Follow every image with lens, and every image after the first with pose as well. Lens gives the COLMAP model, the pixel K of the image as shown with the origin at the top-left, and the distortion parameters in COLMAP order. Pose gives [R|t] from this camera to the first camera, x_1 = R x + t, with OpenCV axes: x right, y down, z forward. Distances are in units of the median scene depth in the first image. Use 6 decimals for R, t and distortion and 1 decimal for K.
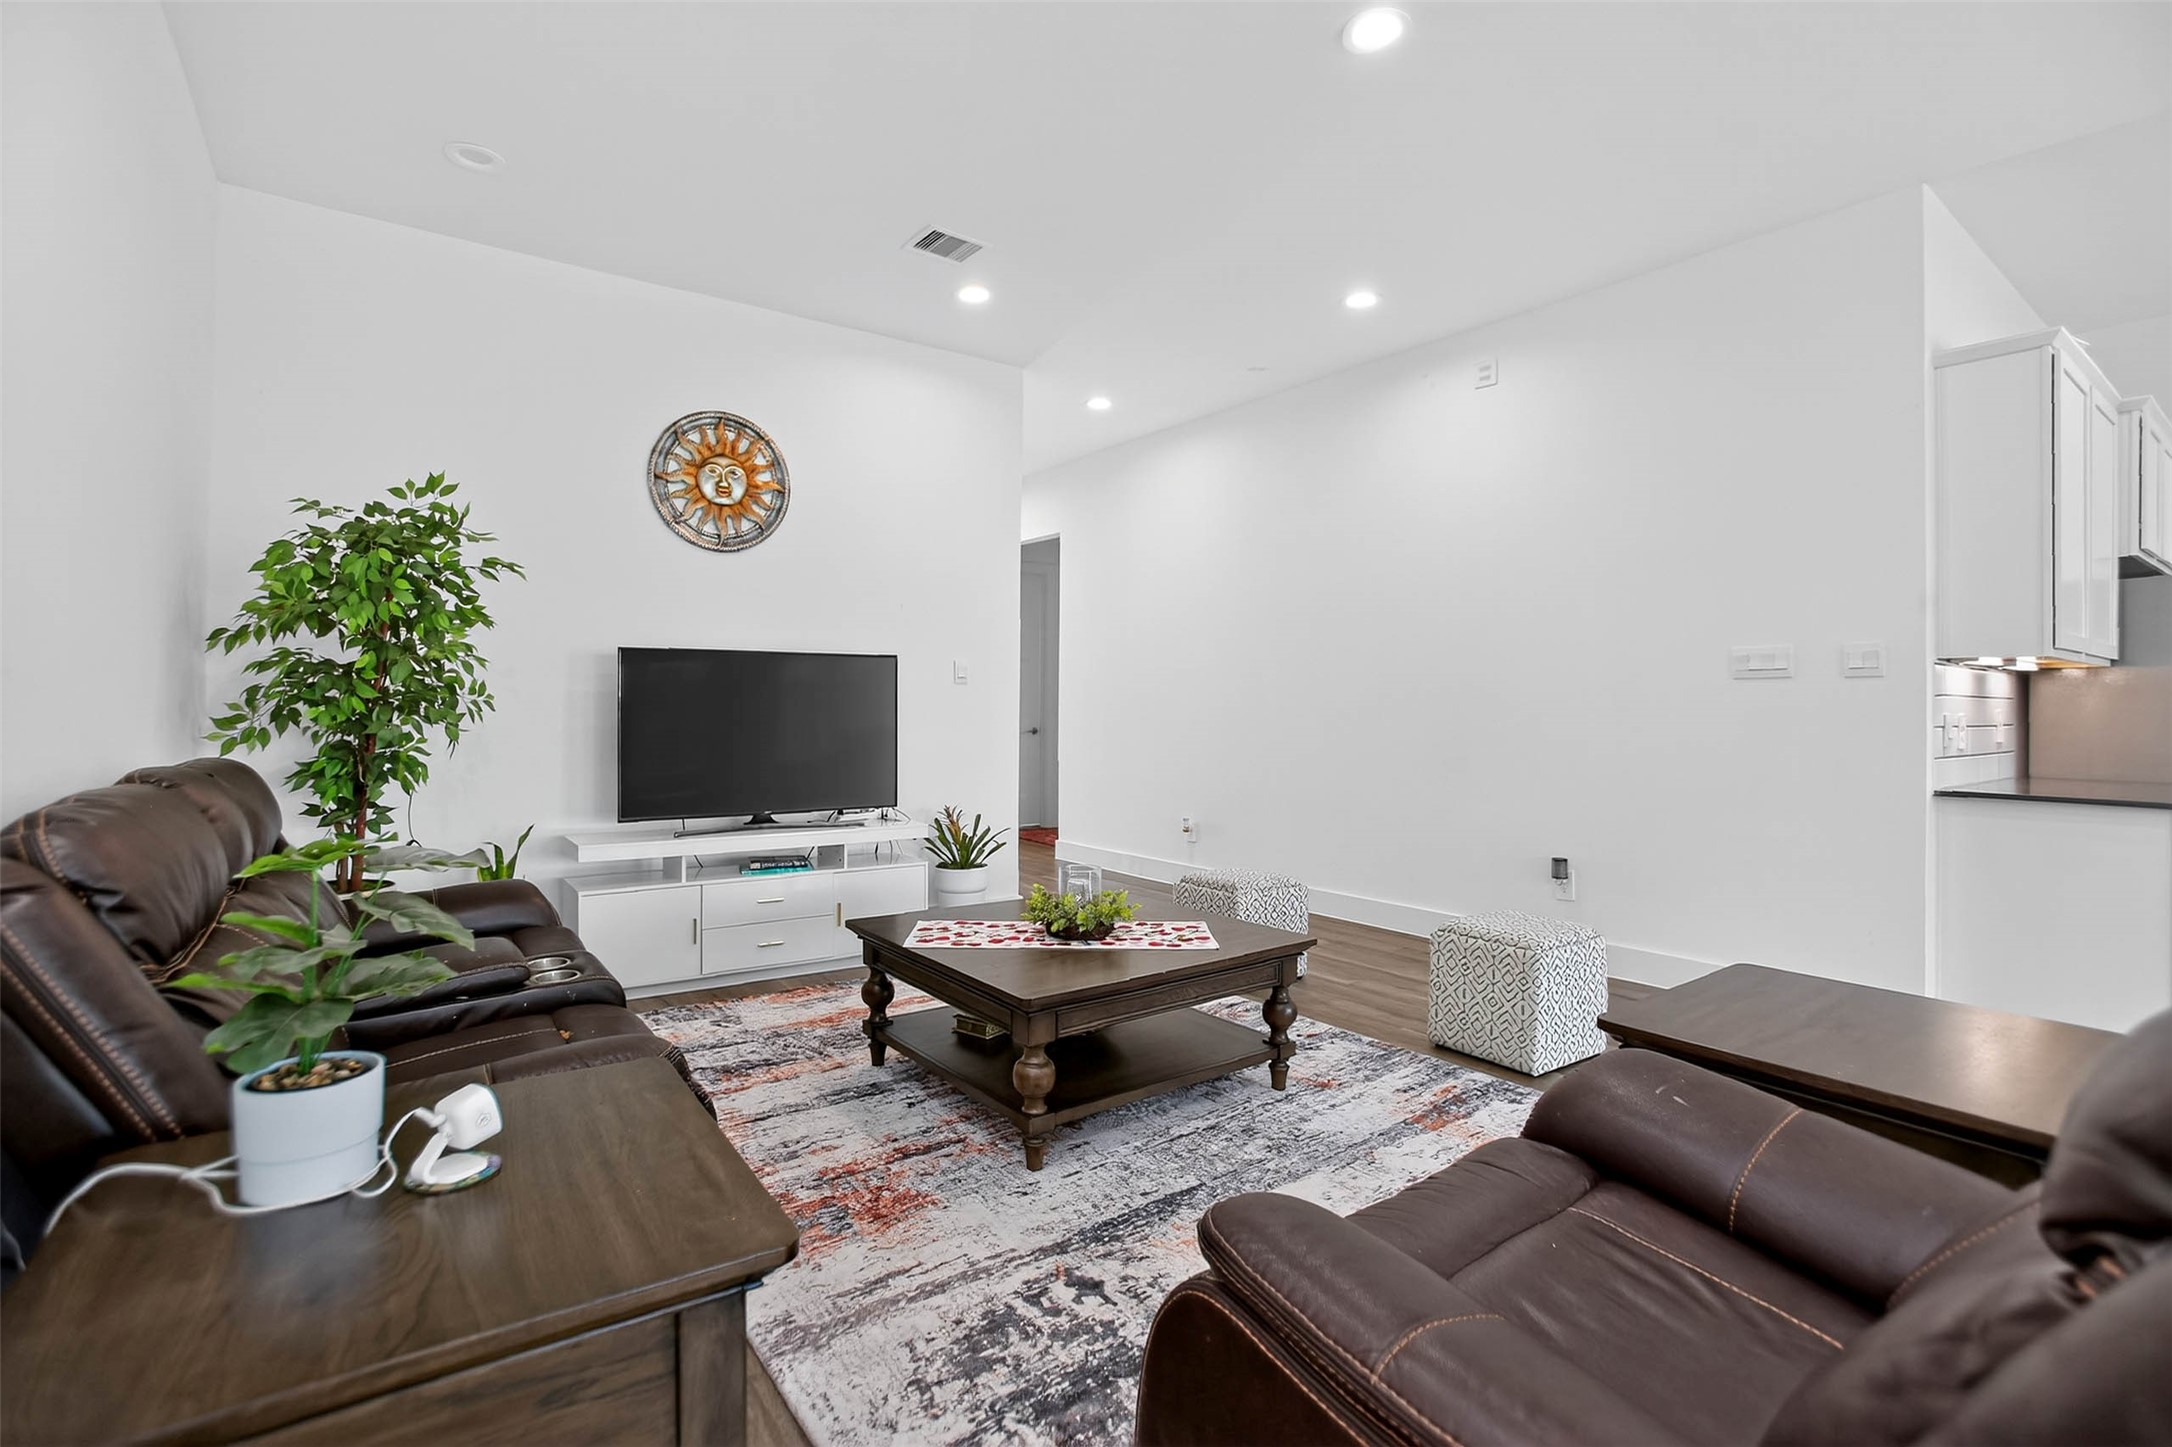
lens RADIAL K [[1000.9, 0, 1073.2], [0, 1000.9, 694.9], [0, 0, 1]] dist [-0.047128, 0.014786]
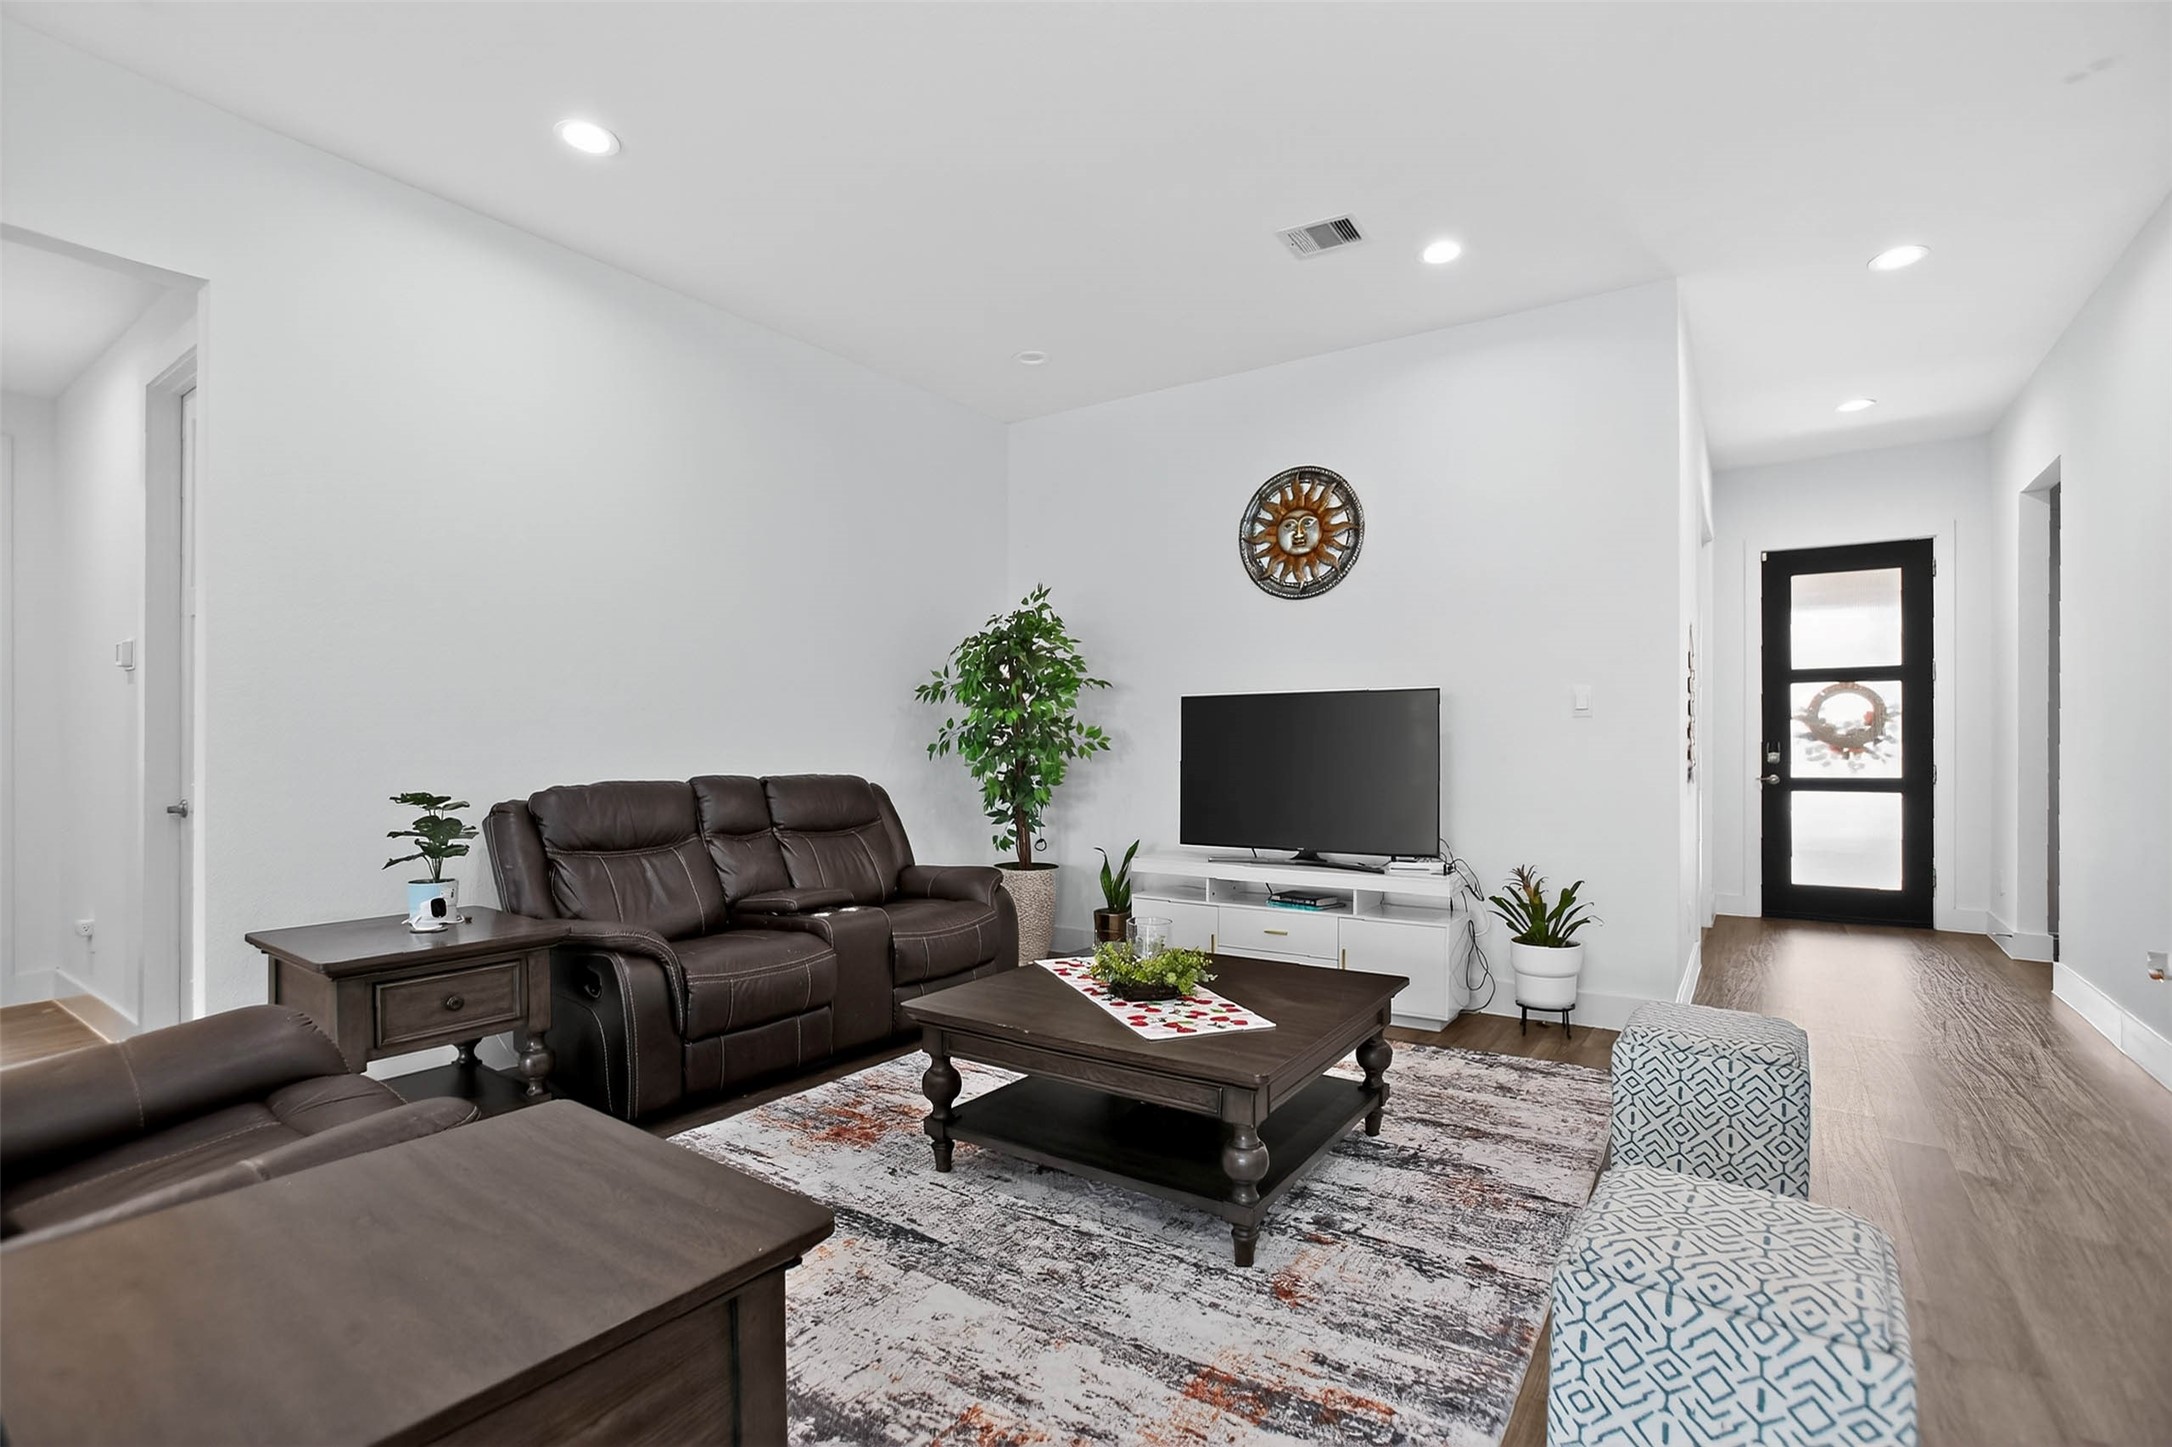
lens RADIAL K [[1000.9, 0, 1091.9], [0, 1000.9, 746.4], [0, 0, 1]] dist [-0.047128, 0.014786]
pose [[0.335126, -0.003419, -0.942167, 0.597656], [0.012060, 0.999927, 0.000661, 0.009172], [0.942096, -0.011584, 0.335143, 0.456470]]
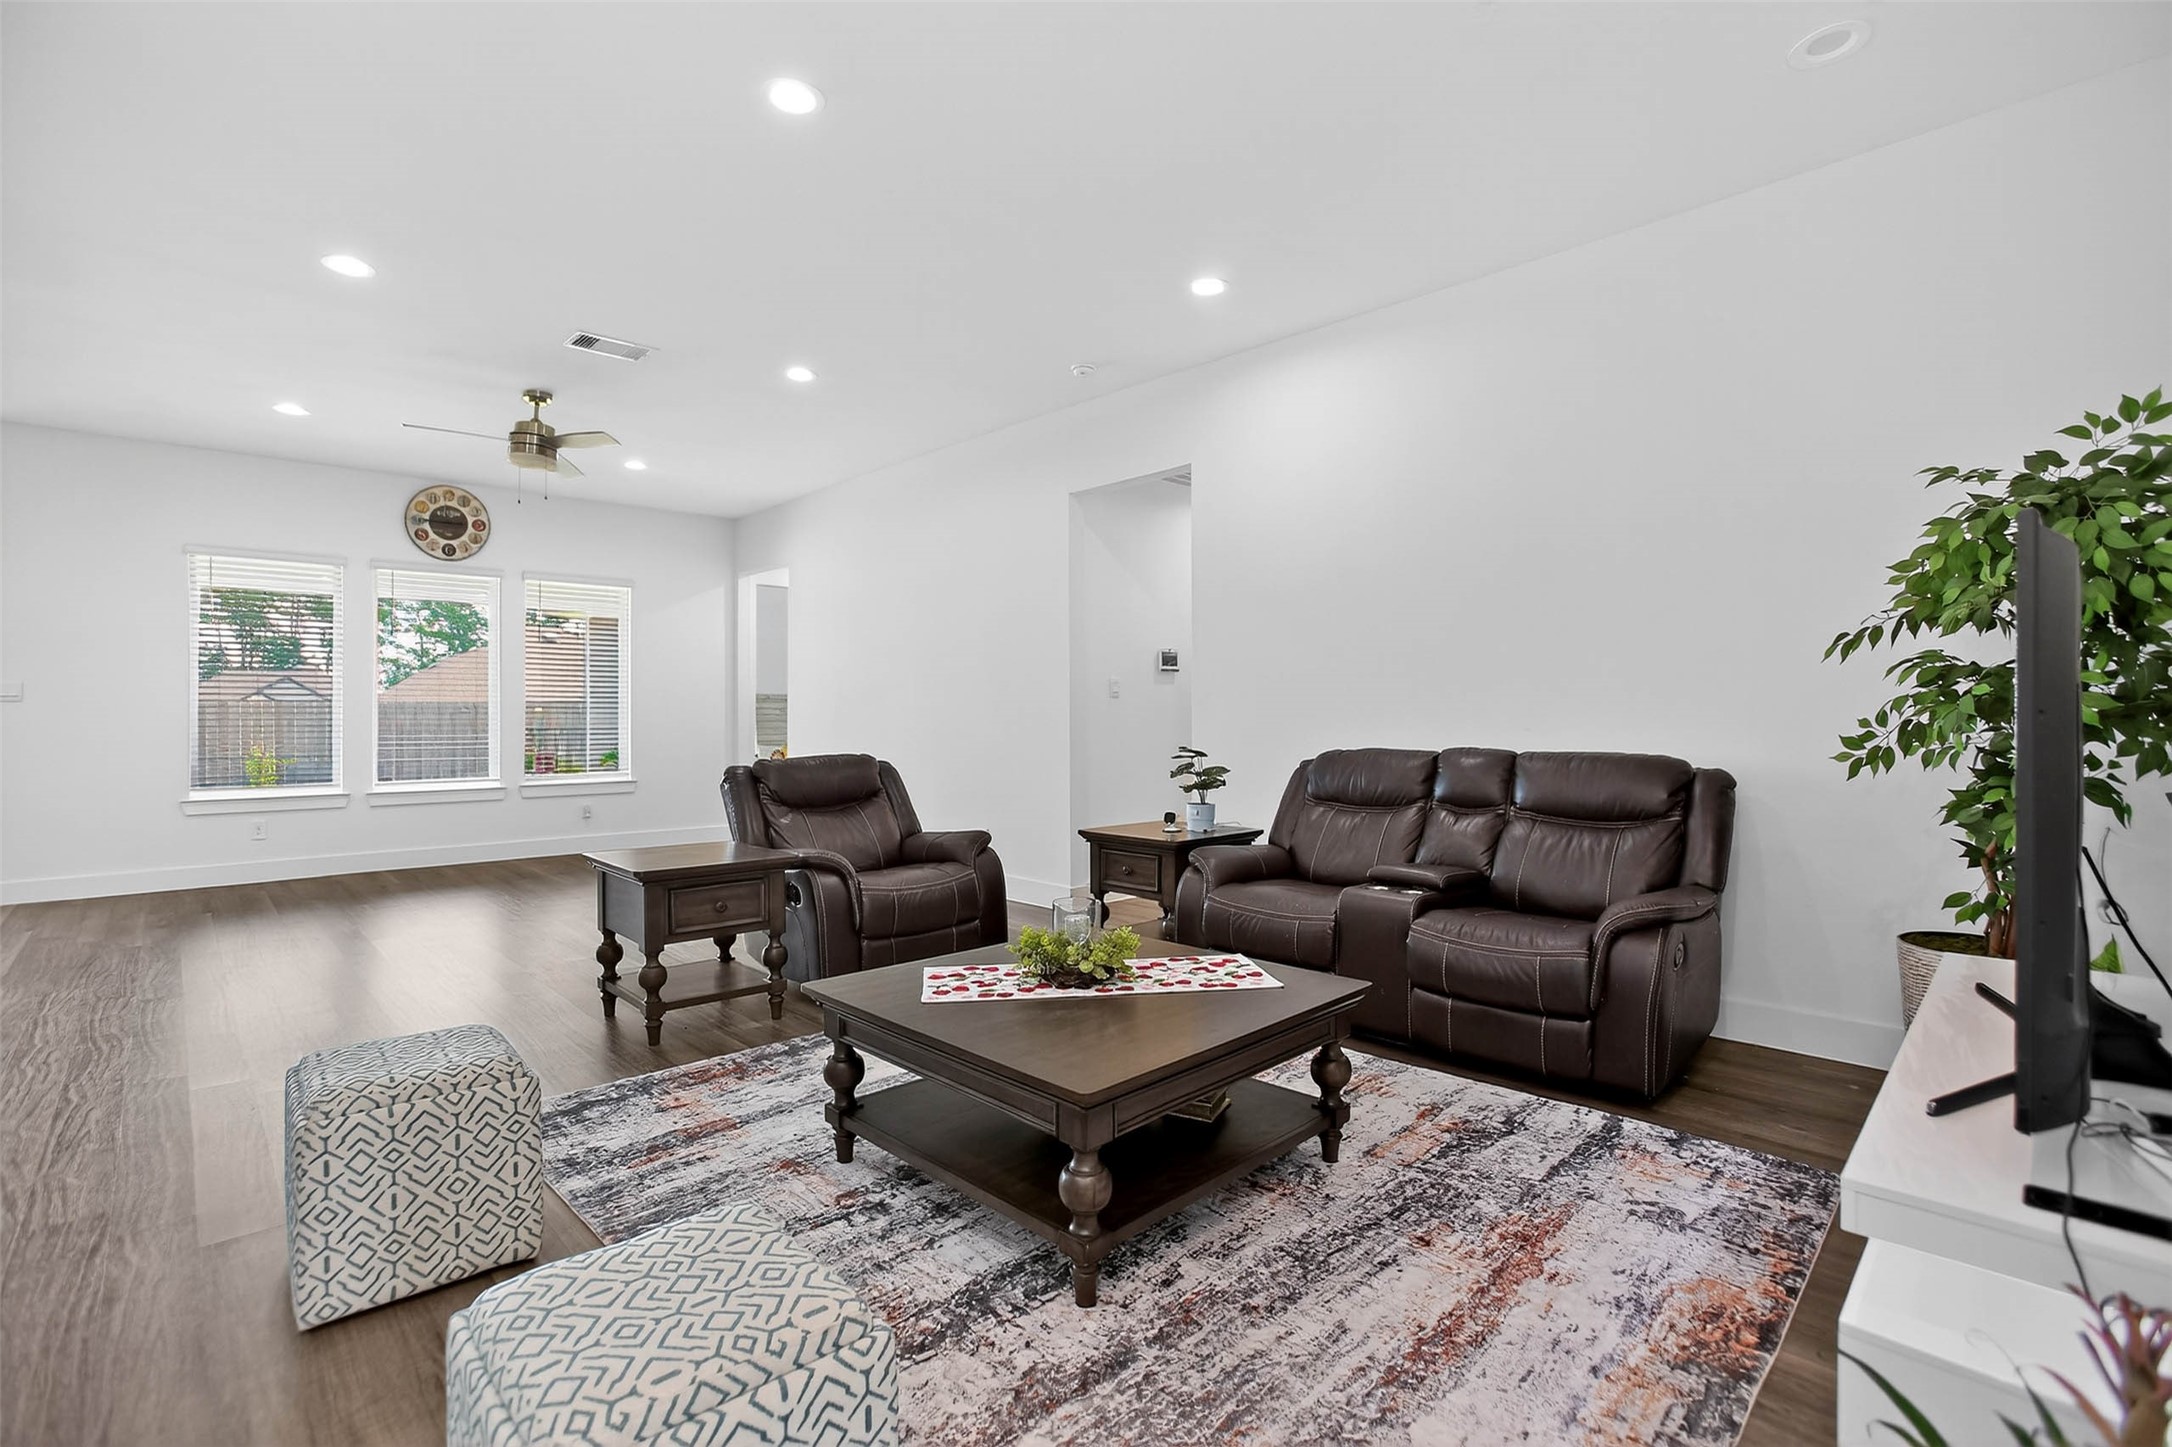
lens RADIAL K [[1000.9, 0, 1082.9], [0, 1000.9, 706.4], [0, 0, 1]] dist [-0.047128, 0.014786]
pose [[-0.991337, -0.004122, -0.131279, 0.081549], [-0.001299, 0.999766, -0.021580, 0.015807], [0.131337, -0.021223, -0.991111, 1.312534]]
